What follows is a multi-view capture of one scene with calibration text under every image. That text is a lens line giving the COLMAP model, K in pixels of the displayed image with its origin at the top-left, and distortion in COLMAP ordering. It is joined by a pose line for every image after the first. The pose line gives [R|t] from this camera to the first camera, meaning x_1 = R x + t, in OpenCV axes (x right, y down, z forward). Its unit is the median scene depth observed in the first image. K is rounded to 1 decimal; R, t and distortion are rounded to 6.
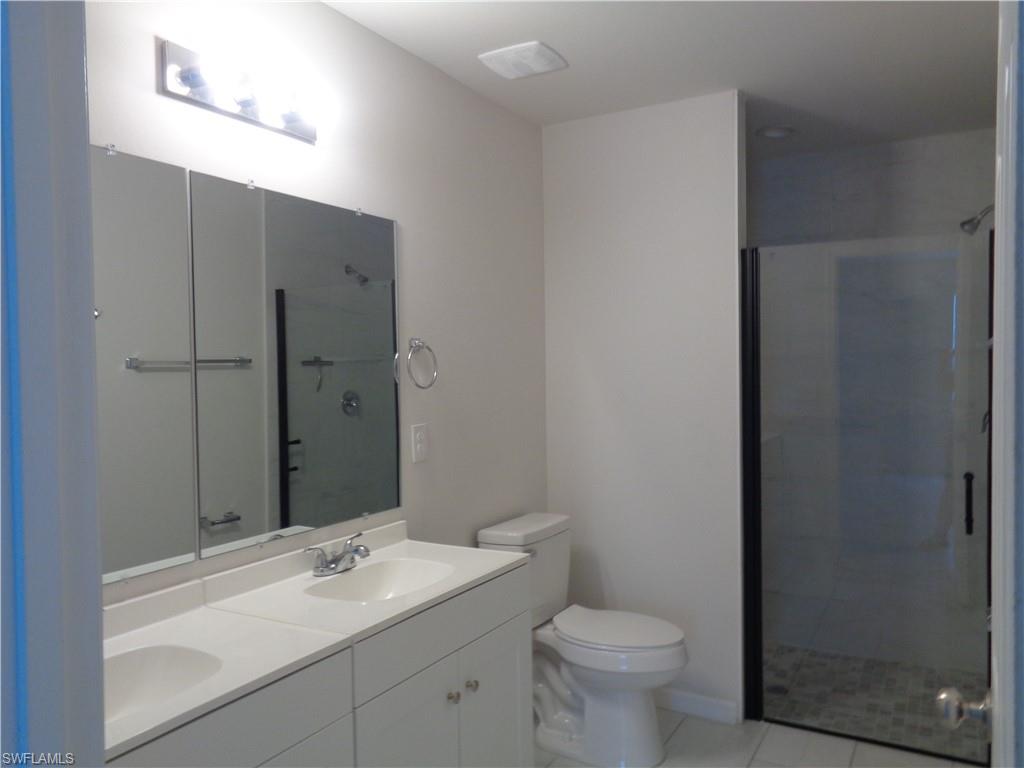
lens RADIAL K [[787.6, 0, 512.8], [0, 787.6, 385.0], [0, 0, 1]] dist [0.022515, 0.005184]
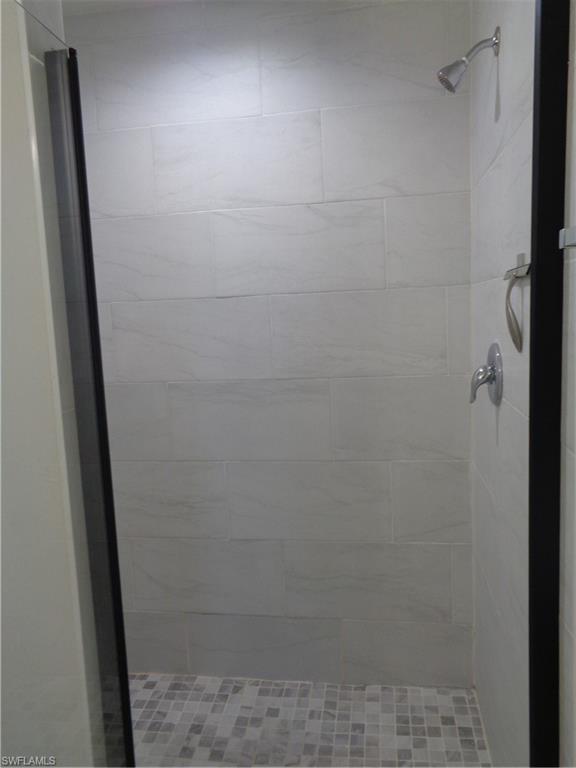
lens RADIAL K [[590.7, 0, 288.0], [0, 590.7, 385.0], [0, 0, 1]] dist [0.022515, 0.005184]
pose [[0.936266, -0.075209, 0.343145, 0.238314], [0.045728, 0.994595, 0.093222, -0.001834], [-0.348302, -0.071589, 0.934645, 0.505279]]
